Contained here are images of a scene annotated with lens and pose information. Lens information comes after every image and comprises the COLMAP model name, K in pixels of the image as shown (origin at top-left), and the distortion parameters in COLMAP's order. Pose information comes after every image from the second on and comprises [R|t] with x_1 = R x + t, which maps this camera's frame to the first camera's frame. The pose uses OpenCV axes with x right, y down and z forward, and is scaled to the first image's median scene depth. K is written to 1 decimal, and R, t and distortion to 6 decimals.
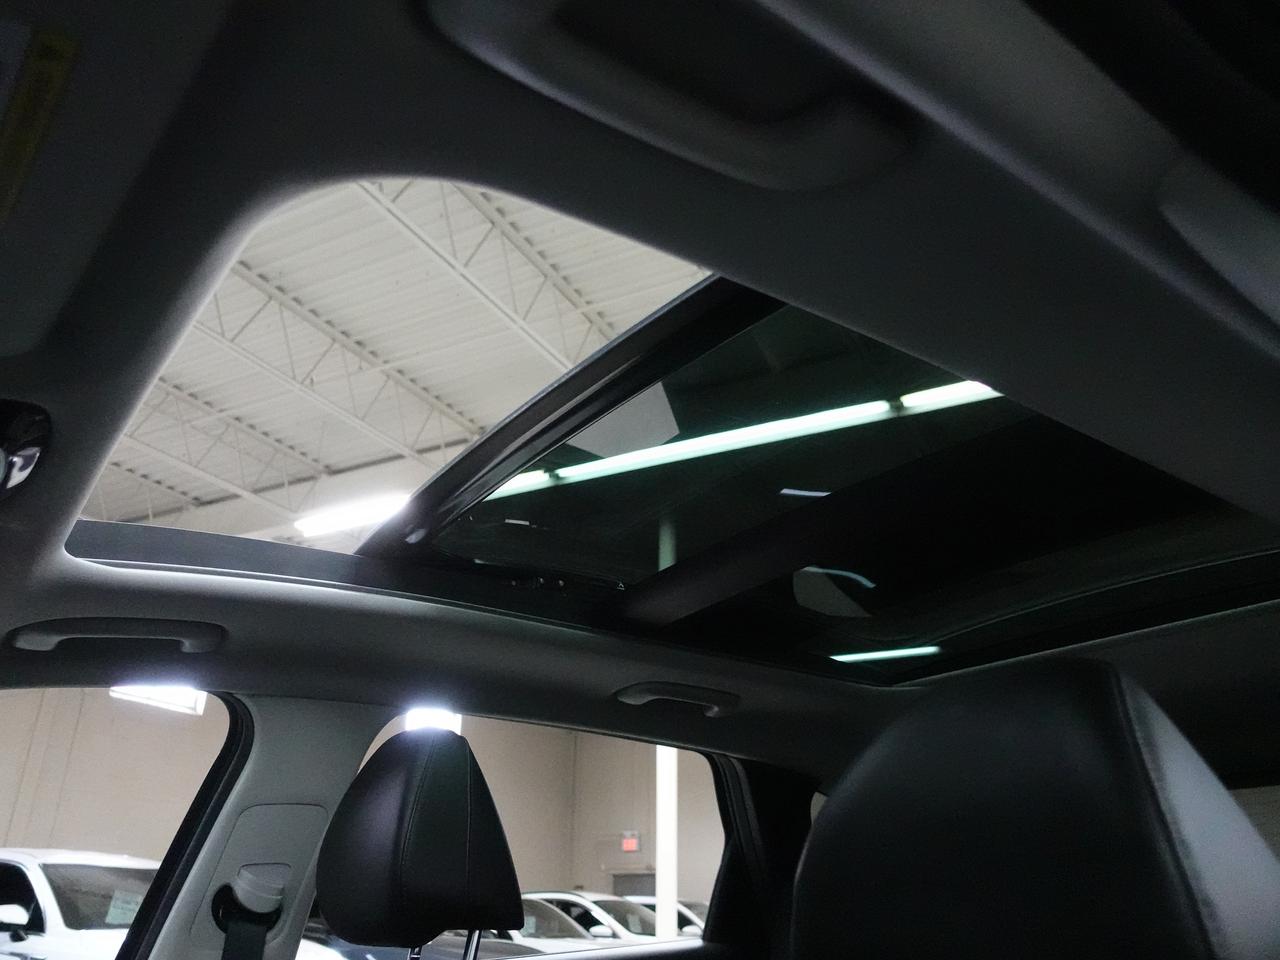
lens RADIAL K [[998.8, 0, 642.4], [0, 998.8, 481.4], [0, 0, 1]] dist [-0.000366, 0.007049]
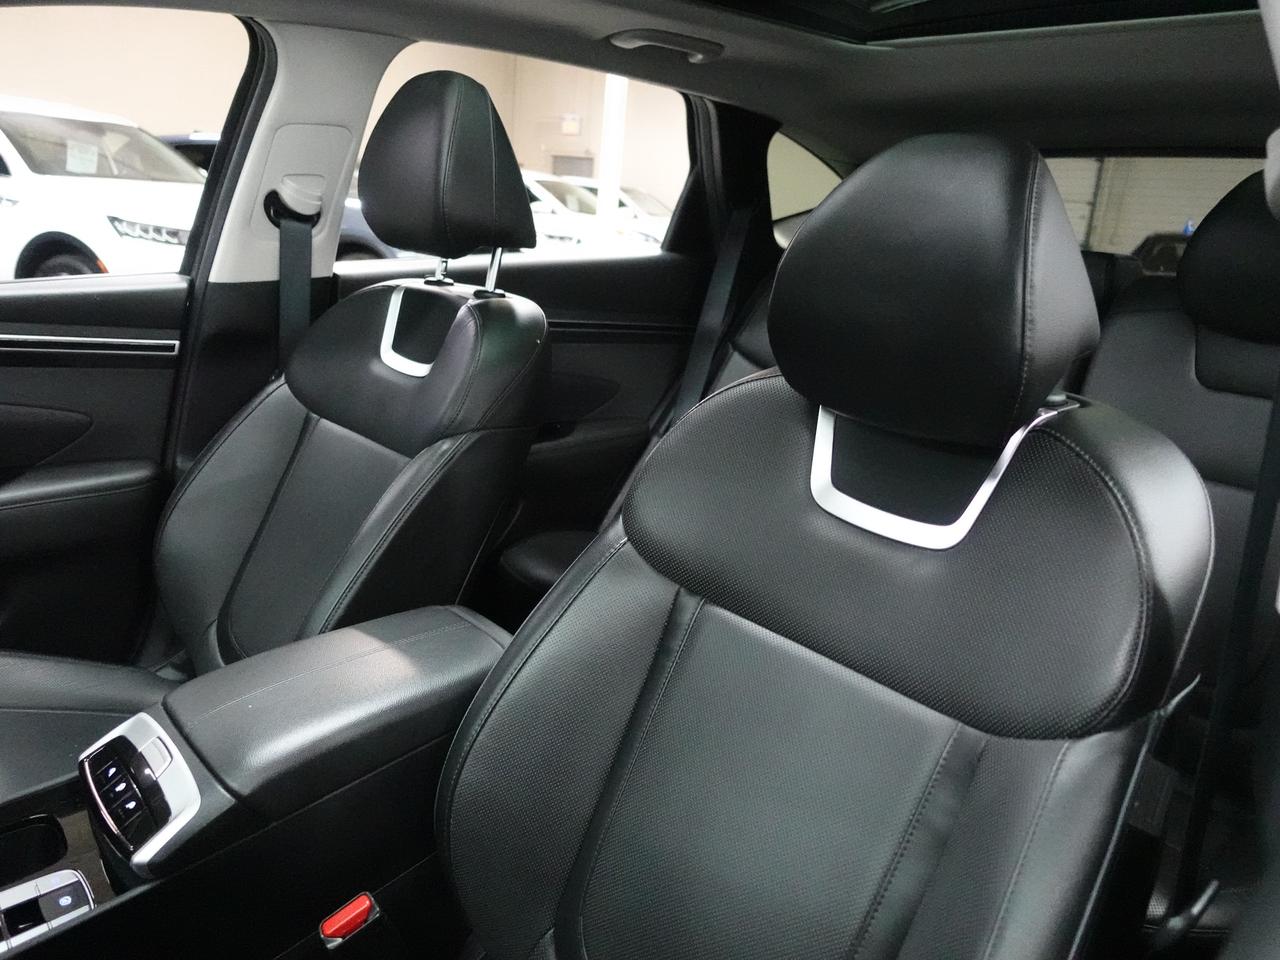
lens RADIAL K [[998.8, 0, 634.3], [0, 998.8, 483.0], [0, 0, 1]] dist [-0.000366, 0.007049]
pose [[0.996185, 0.046030, 0.074137, -0.050775], [-0.082800, 0.766841, 0.636474, -0.090438], [-0.027554, -0.640185, 0.767727, -0.105555]]
